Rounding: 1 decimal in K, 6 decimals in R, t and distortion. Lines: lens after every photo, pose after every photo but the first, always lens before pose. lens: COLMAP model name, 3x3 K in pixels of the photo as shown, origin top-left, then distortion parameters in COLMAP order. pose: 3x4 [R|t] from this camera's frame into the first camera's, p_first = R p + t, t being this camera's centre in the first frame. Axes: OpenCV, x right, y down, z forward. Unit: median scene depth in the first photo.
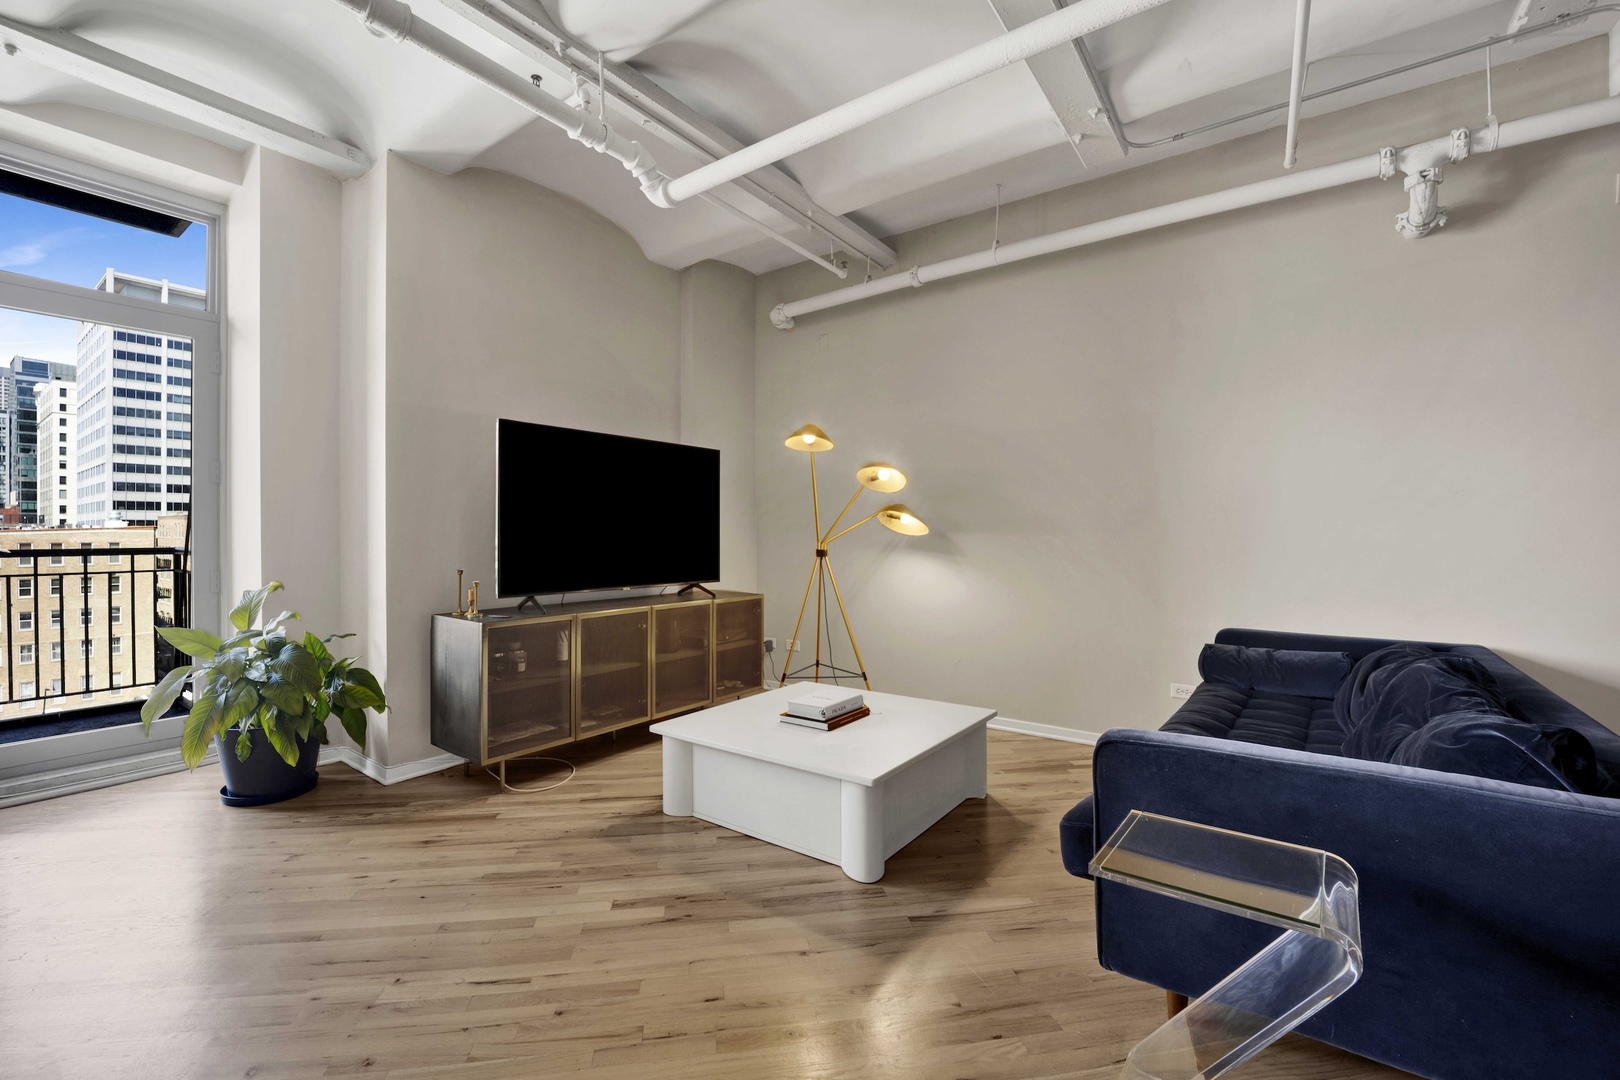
lens RADIAL K [[672.3, 0, 797.2], [0, 672.3, 537.4], [0, 0, 1]] dist [-0.021986, -0.000484]
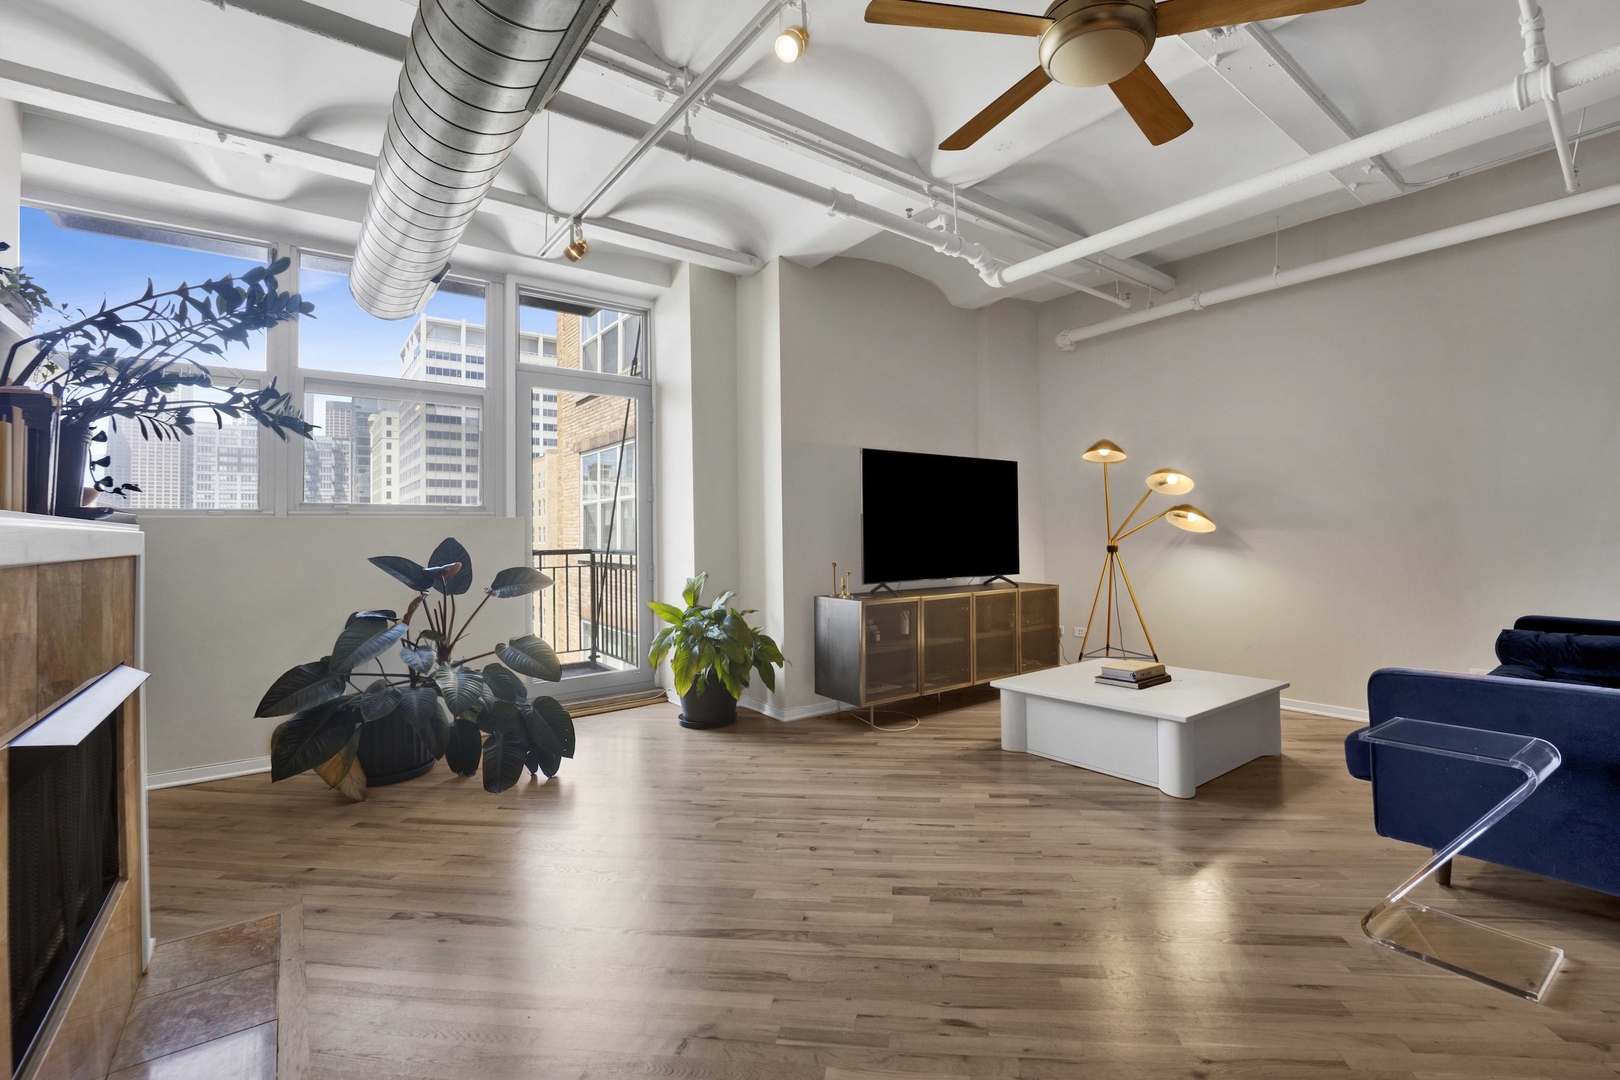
lens RADIAL K [[705.7, 0, 842.8], [0, 705.7, 520.0], [0, 0, 1]] dist [-0.022740, -0.000401]
pose [[0.963697, -0.017772, -0.266407, -0.118221], [0.011083, 0.999585, -0.026590, 0.001227], [0.266769, 0.022672, 0.963494, -0.373776]]
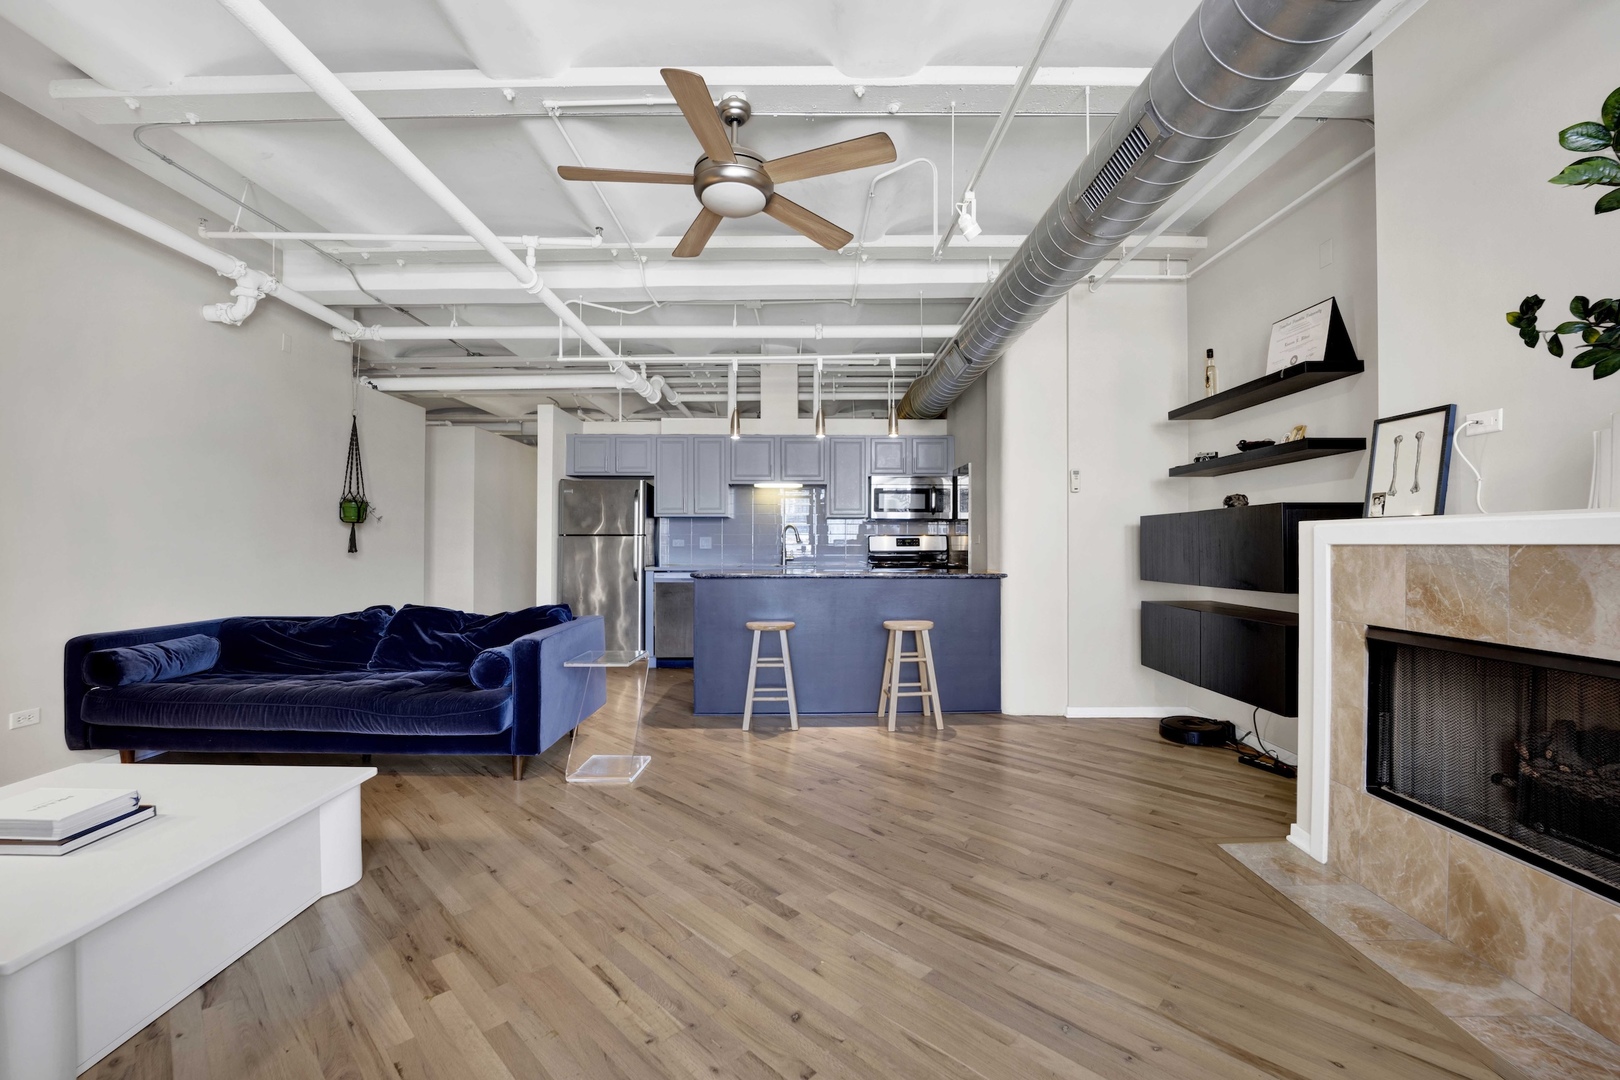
lens RADIAL K [[672.3, 0, 817.1], [0, 672.3, 540.1], [0, 0, 1]] dist [-0.021986, -0.000484]
pose [[-0.610132, 0.005315, 0.792282, -0.833845], [0.002503, 0.999985, -0.004781, 0.003283], [-0.792296, -0.000934, -0.610137, 0.785004]]
